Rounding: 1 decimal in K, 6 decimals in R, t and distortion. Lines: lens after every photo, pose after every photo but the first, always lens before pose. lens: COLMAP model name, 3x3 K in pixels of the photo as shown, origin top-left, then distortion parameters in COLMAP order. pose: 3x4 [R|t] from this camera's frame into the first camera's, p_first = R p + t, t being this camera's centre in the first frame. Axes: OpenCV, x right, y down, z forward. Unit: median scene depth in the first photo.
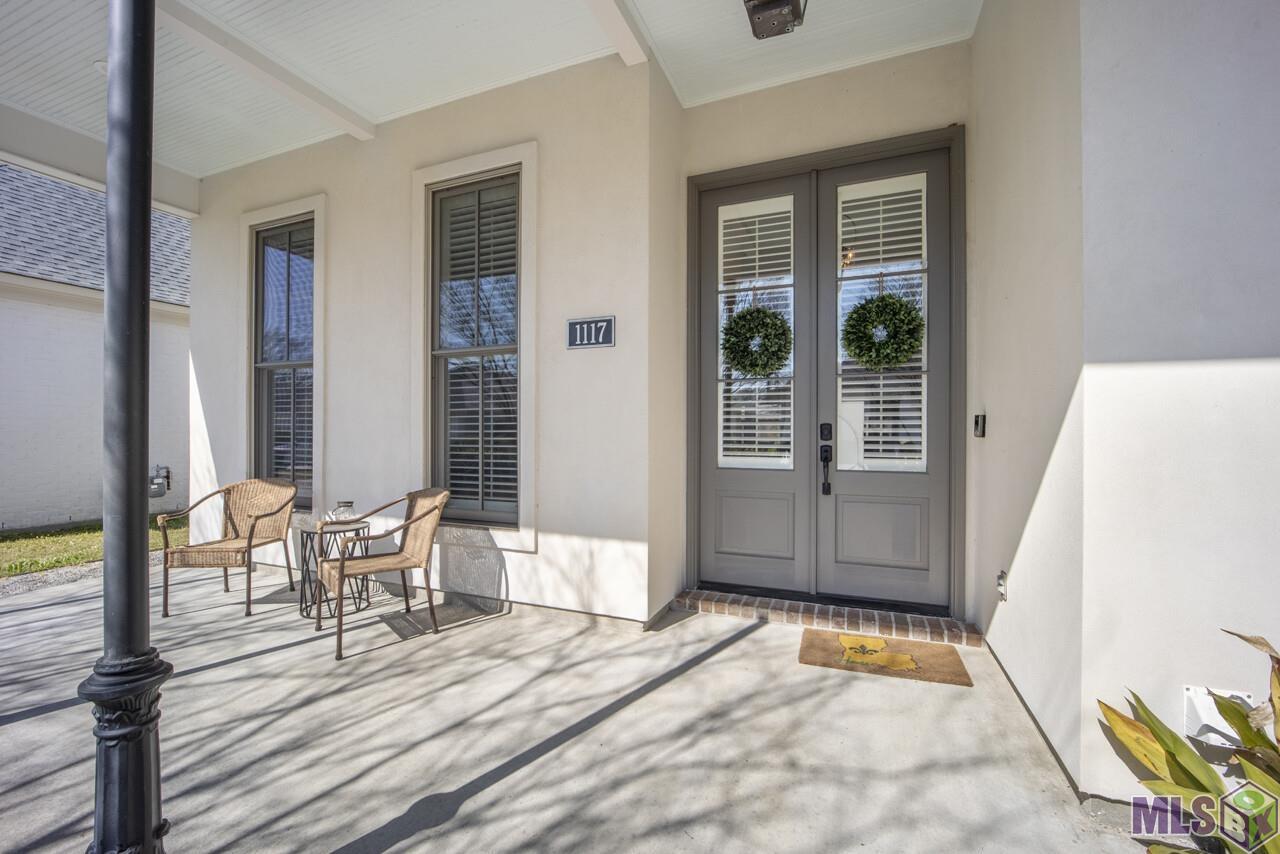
lens RADIAL K [[528.2, 0, 642.0], [0, 528.2, 431.7], [0, 0, 1]] dist [-0.018252, -0.000163]
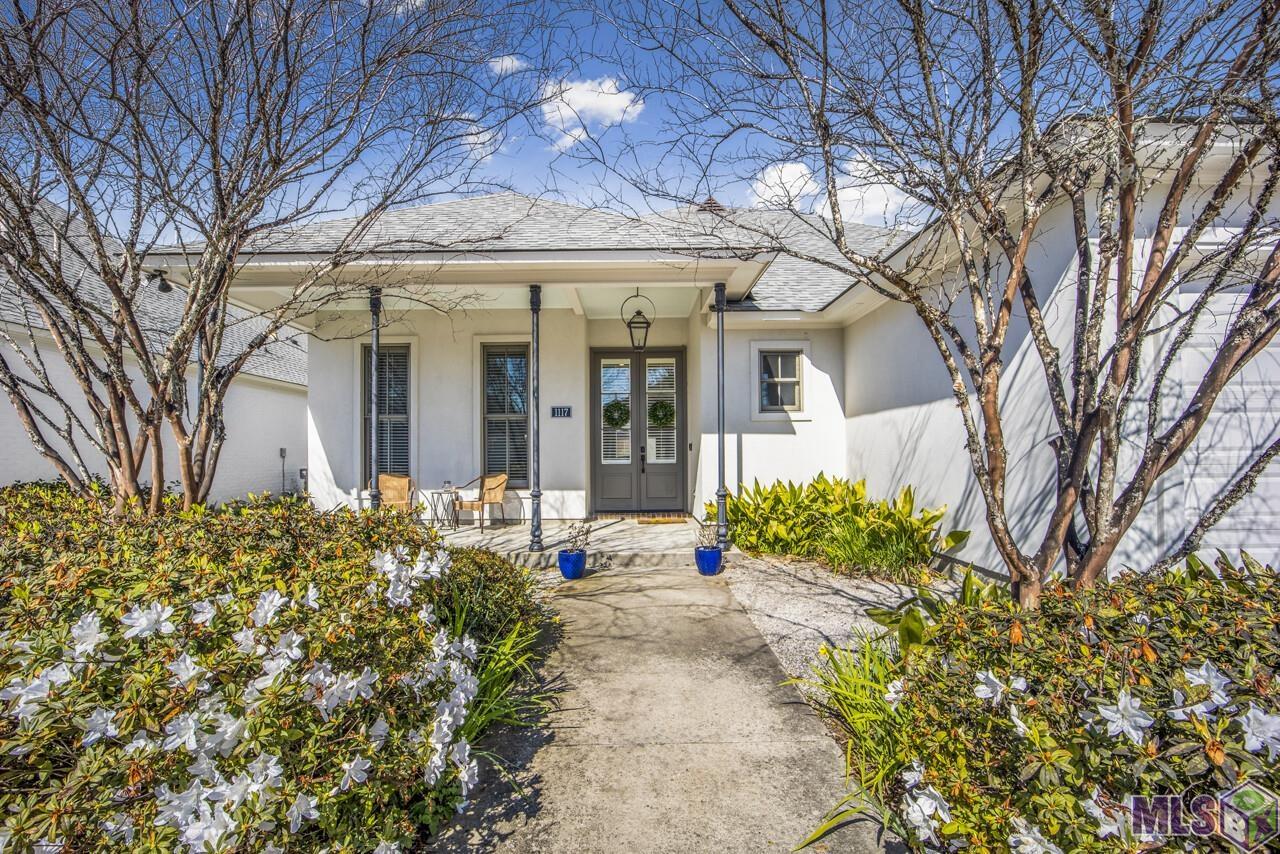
lens RADIAL K [[528.2, 0, 642.0], [0, 528.2, 431.7], [0, 0, 1]] dist [-0.018252, -0.000163]
pose [[0.919452, 0.010431, 0.393064, -0.749759], [0.006717, 0.999086, -0.042226, 0.023453], [-0.393145, 0.041465, 0.918541, -1.551746]]
